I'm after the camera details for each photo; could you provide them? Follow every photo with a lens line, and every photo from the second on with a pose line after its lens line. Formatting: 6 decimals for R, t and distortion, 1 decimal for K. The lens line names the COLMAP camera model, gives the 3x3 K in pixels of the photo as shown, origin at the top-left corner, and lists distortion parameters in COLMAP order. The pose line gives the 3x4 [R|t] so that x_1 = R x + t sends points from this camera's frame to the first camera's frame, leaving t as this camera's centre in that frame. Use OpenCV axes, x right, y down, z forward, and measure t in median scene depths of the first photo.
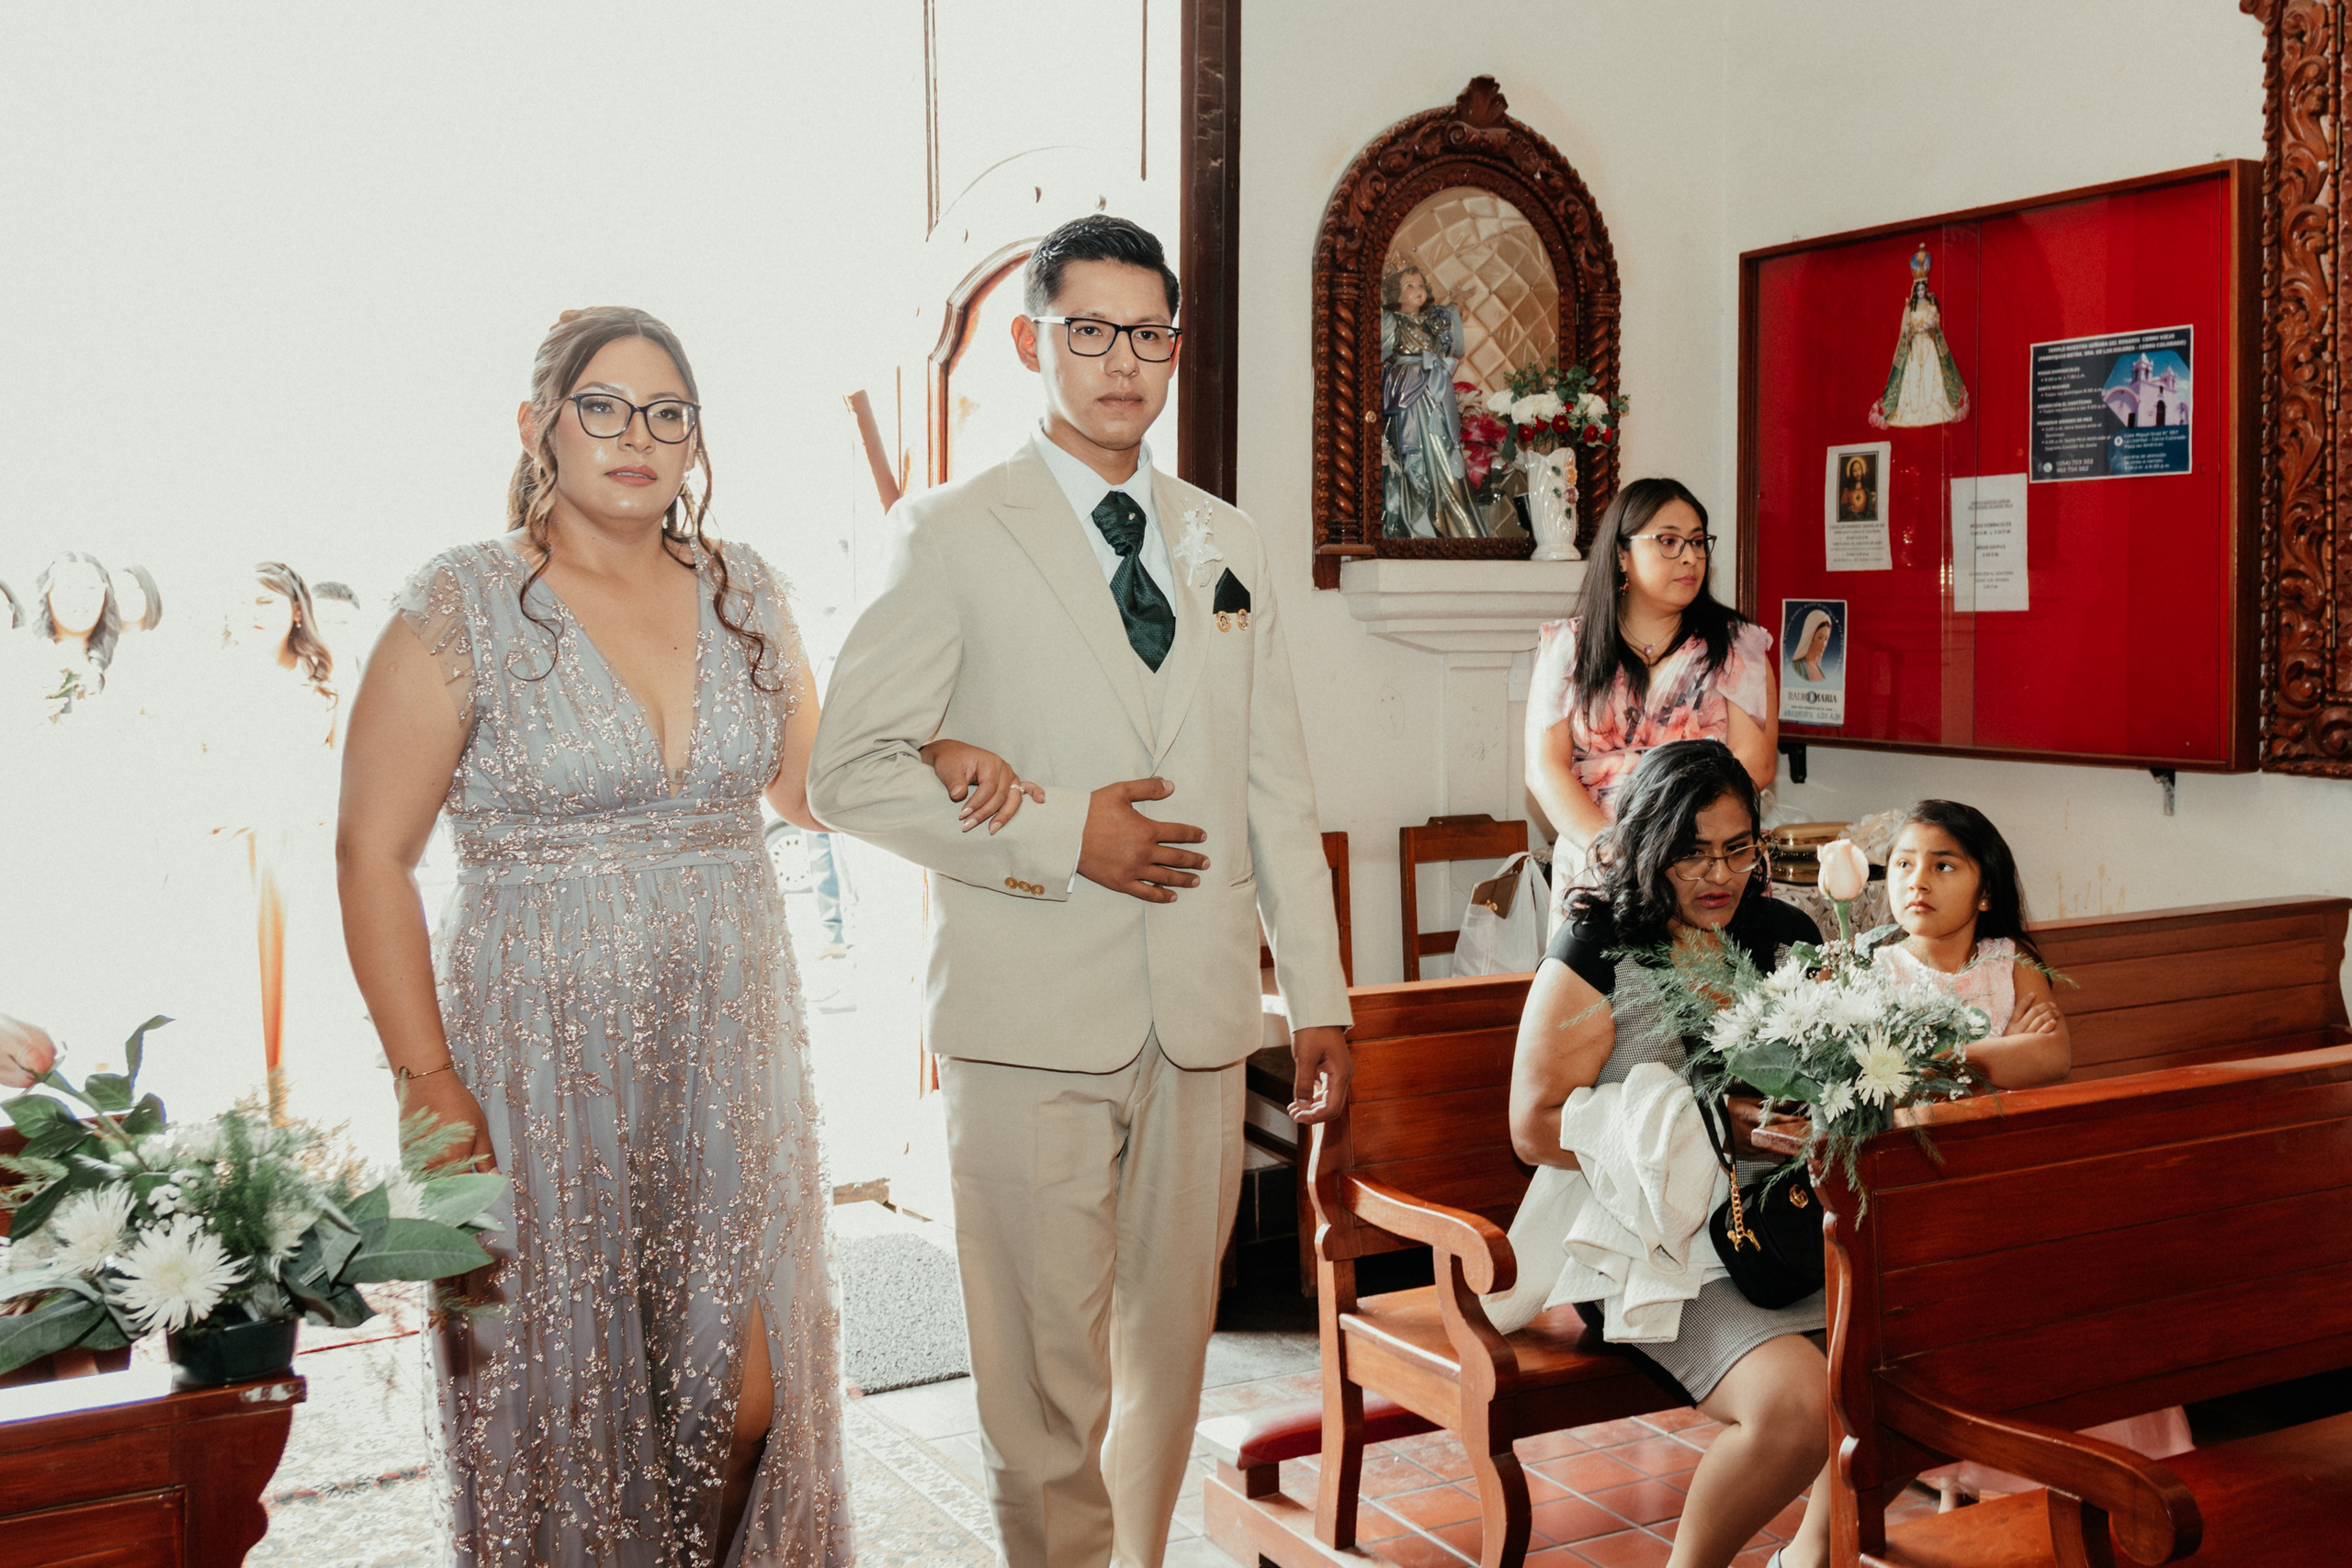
lens RADIAL K [[2417.6, 0, 1289.1], [0, 2417.6, 640.2], [0, 0, 1]] dist [-0.000443, 0.027306]
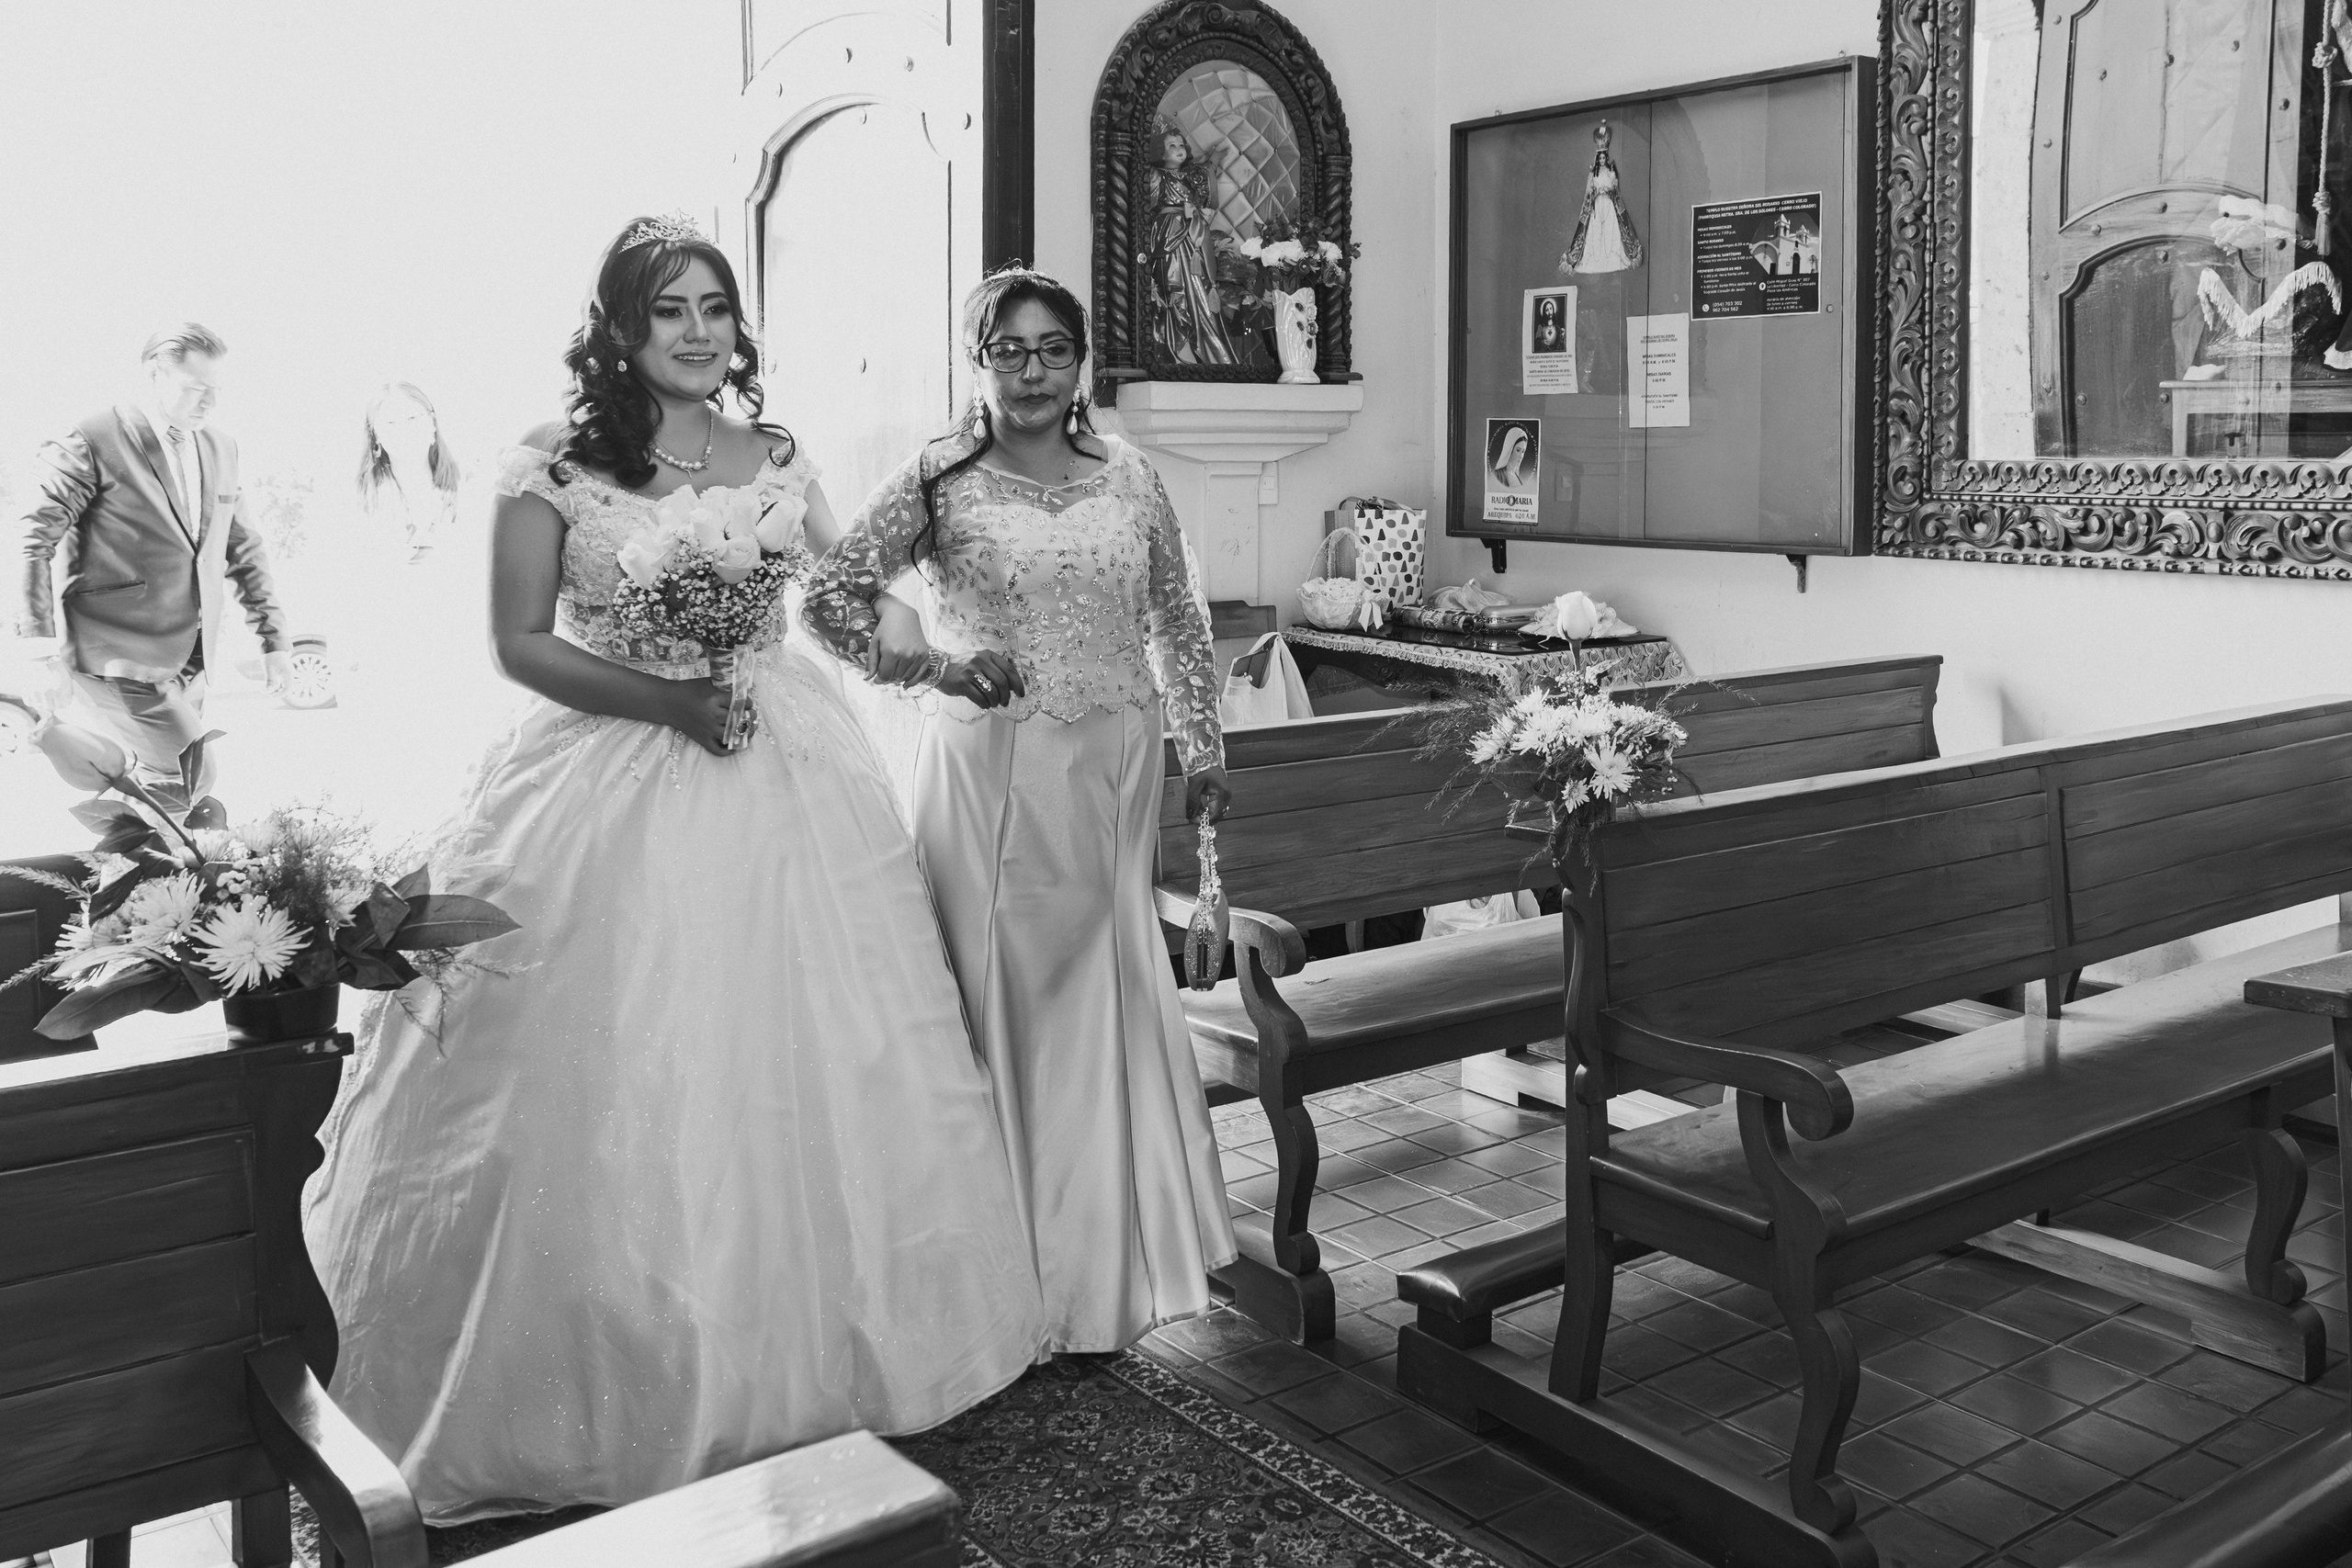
lens RADIAL K [[2131.3, 0, 1373.6], [0, 2131.3, 539.6], [0, 0, 1]] dist [0.000830, 0.015426]
pose [[0.986896, -0.006643, 0.161219, -0.021712], [0.001212, 0.999429, 0.033761, 0.007813], [-0.161352, -0.033123, 0.986341, -0.027951]]
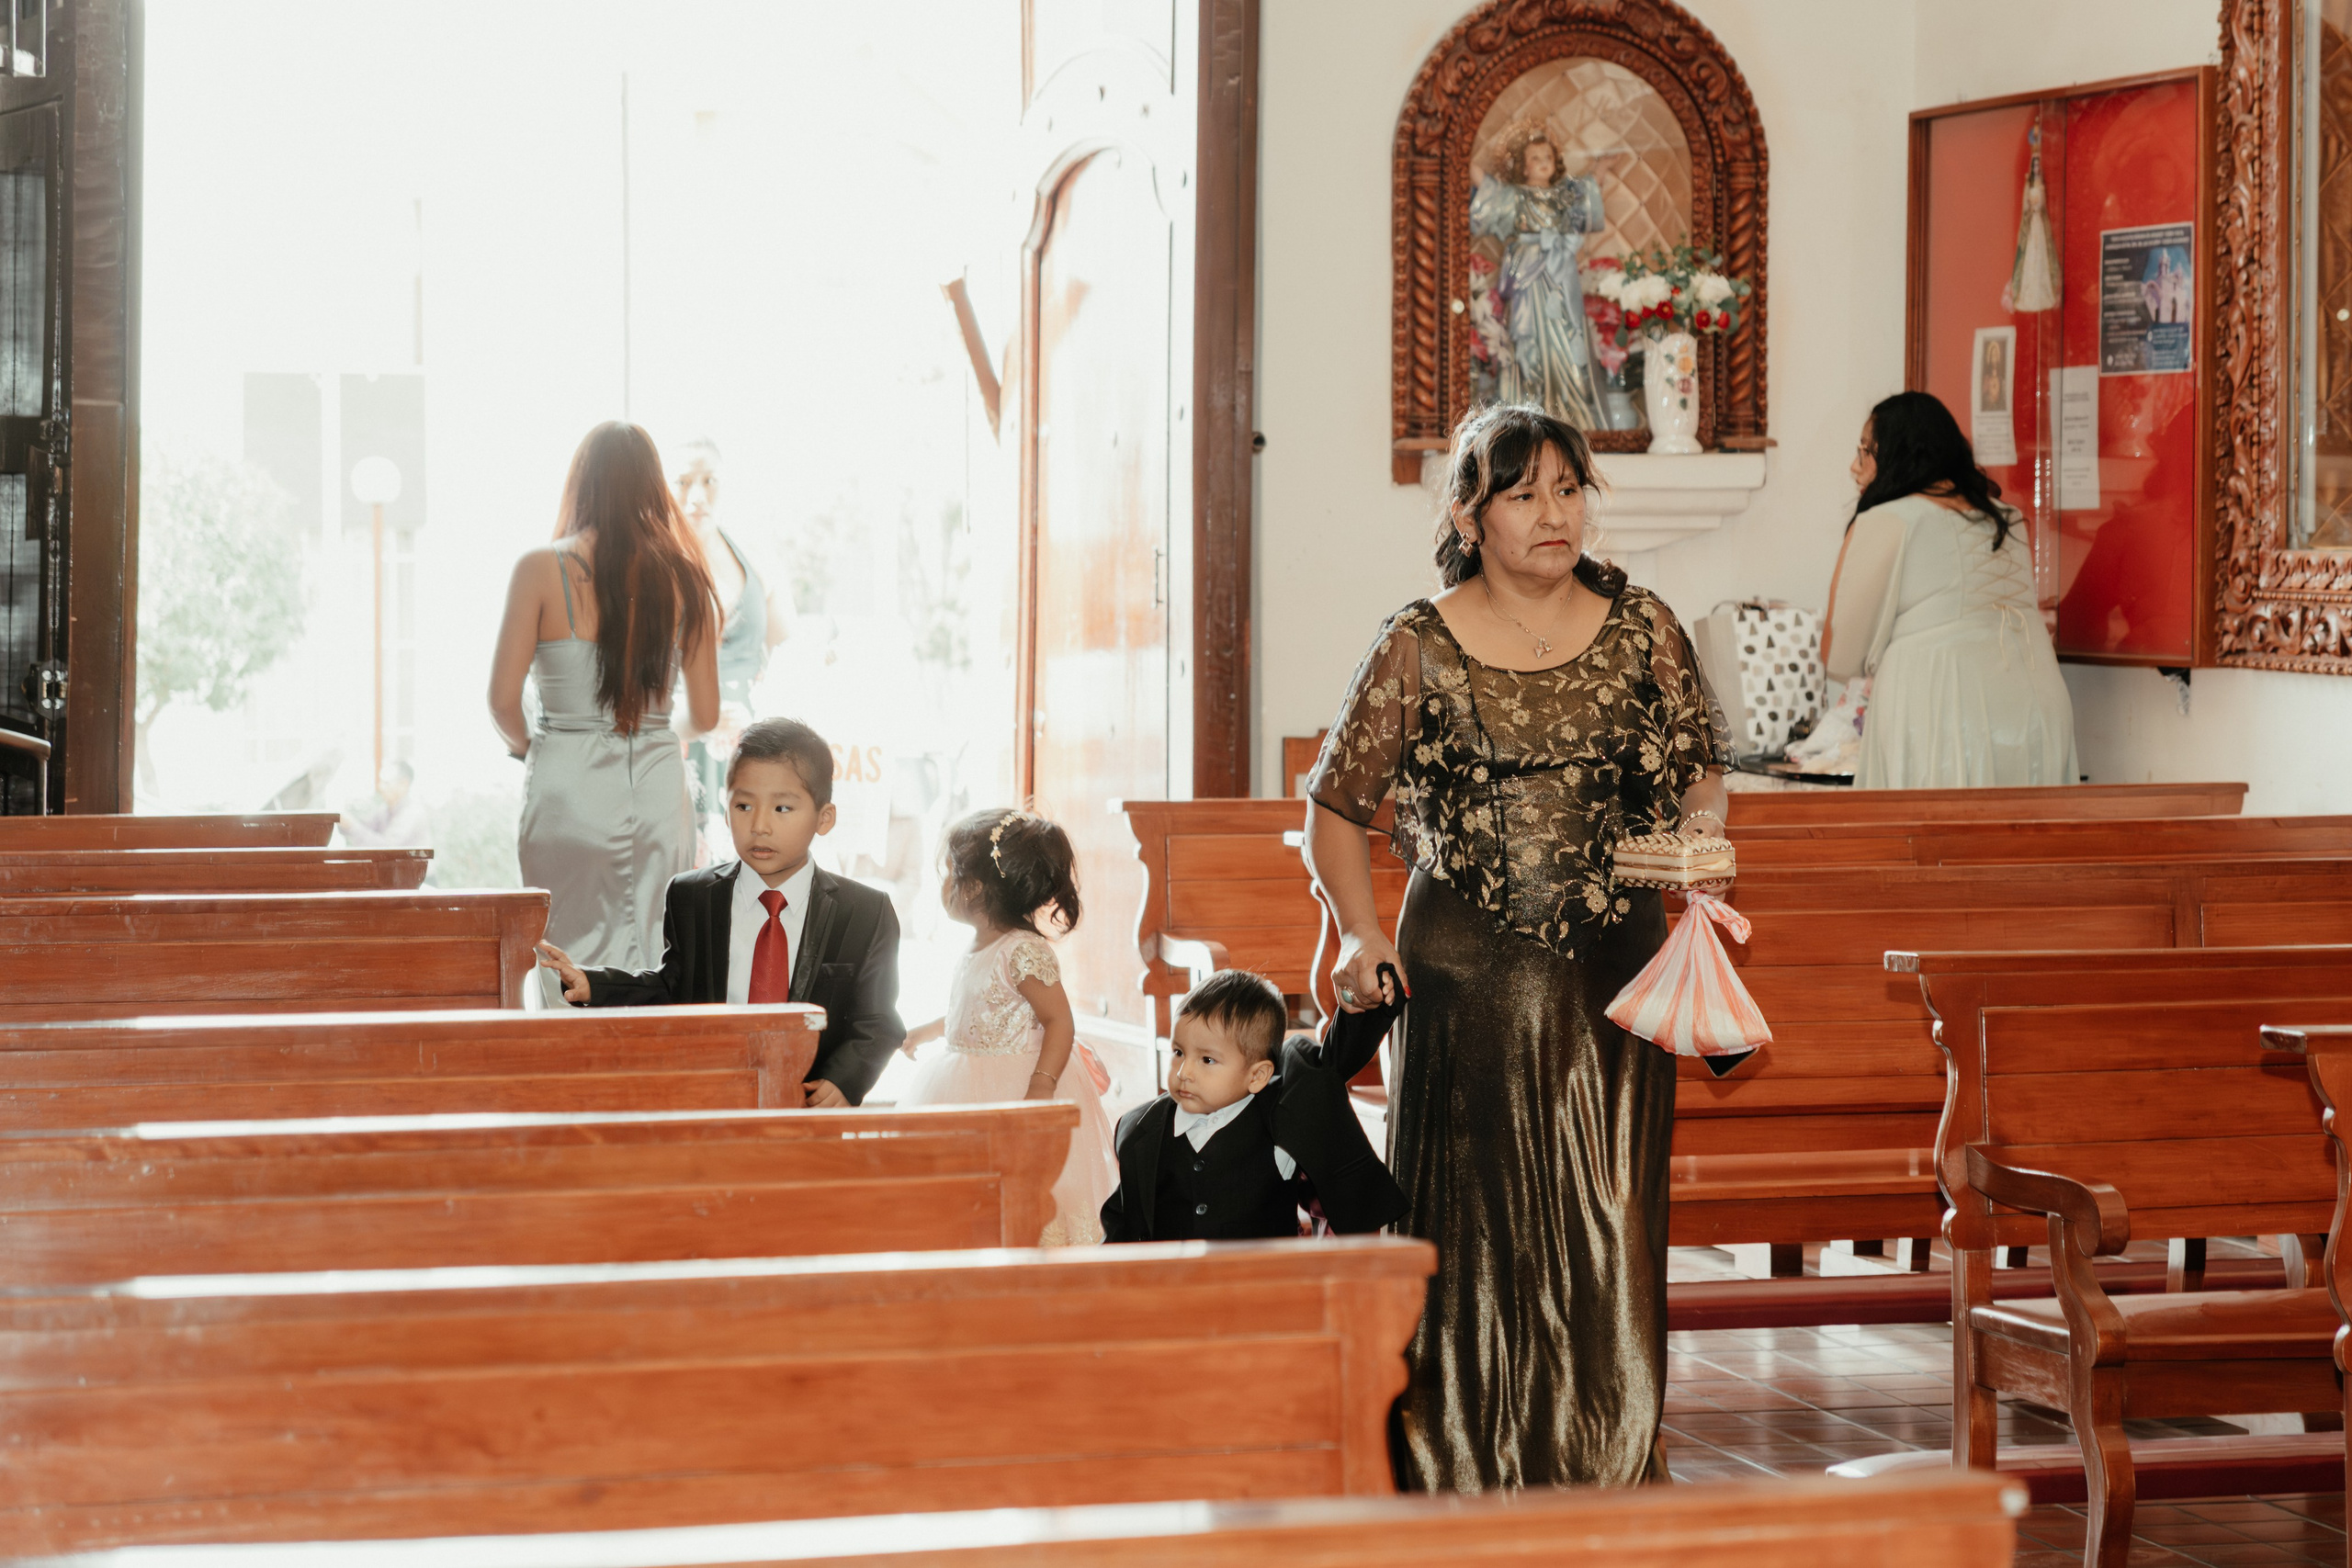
lens RADIAL K [[5698.6, 0, 1296.5], [0, 5698.6, 699.6], [0, 0, 1]] dist [0.074339, 0.921837]
pose [[0.973622, 0.010203, -0.227939, 0.487905], [-0.005208, 0.999733, 0.022505, 0.013524], [0.228107, -0.020724, 0.973415, -1.222981]]
